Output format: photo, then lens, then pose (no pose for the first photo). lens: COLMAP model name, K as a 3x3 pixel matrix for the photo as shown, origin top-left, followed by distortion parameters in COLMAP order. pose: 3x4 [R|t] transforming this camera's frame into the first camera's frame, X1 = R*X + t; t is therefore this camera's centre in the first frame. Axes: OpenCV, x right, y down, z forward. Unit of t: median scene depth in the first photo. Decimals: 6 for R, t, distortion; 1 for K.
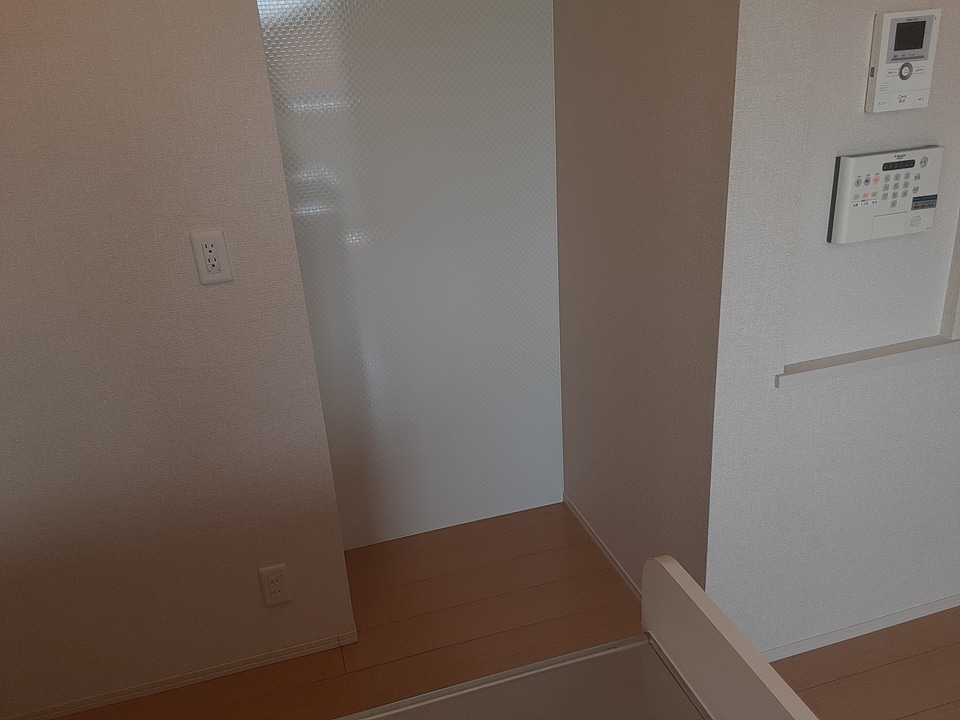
lens RADIAL K [[770.0, 0, 480.0], [0, 770.0, 360.0], [0, 0, 1]] dist [0.107112, -0.142664]
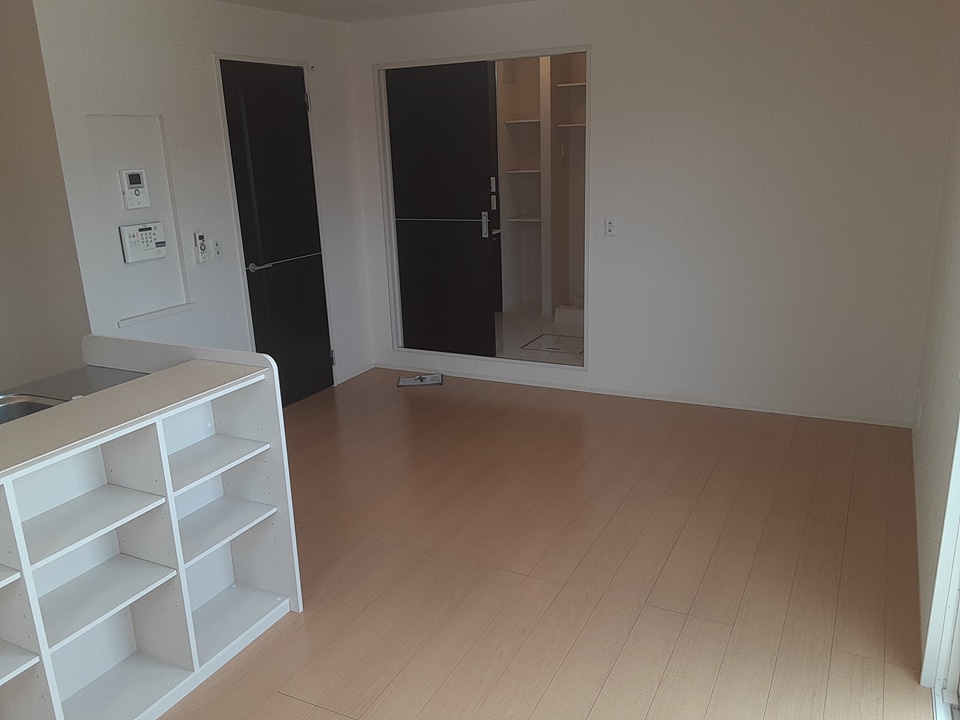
lens RADIAL K [[770.0, 0, 480.0], [0, 770.0, 360.0], [0, 0, 1]] dist [0.107112, -0.142664]
pose [[0.691368, -0.163769, 0.703697, -0.531322], [0.263160, 0.964147, -0.034167, 0.504514], [-0.672872, 0.208807, 0.709678, -1.355407]]
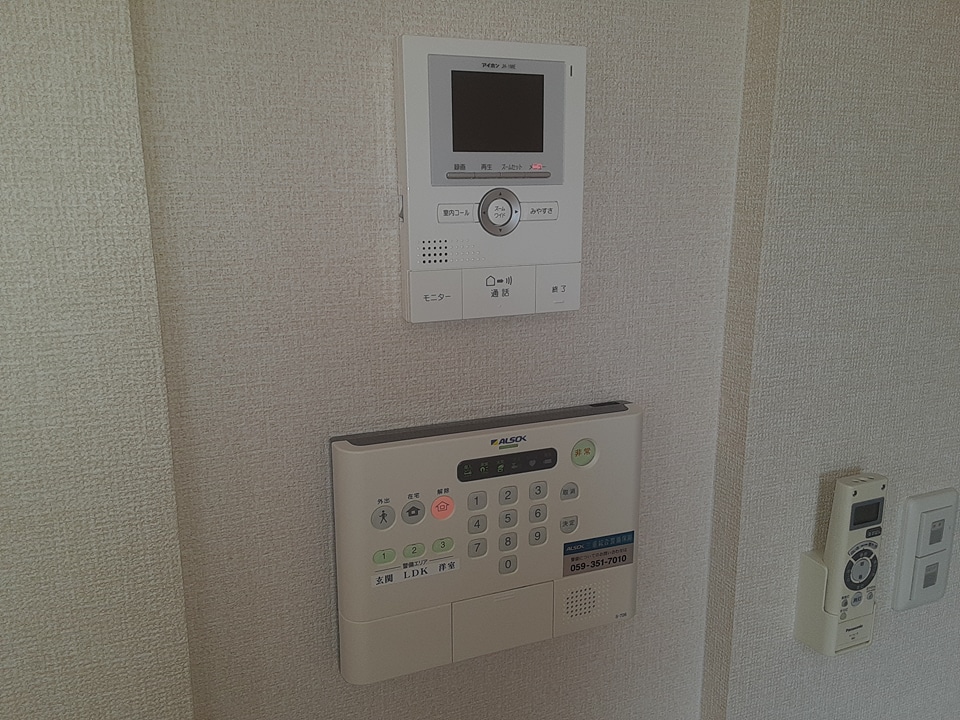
lens RADIAL K [[770.0, 0, 480.0], [0, 770.0, 360.0], [0, 0, 1]] dist [0.107112, -0.142664]
pose [[0.993448, 0.033475, 0.109273, 0.479922], [-0.014983, 0.986037, -0.165850, -0.235937], [-0.113299, 0.163126, 0.980078, 0.648242]]
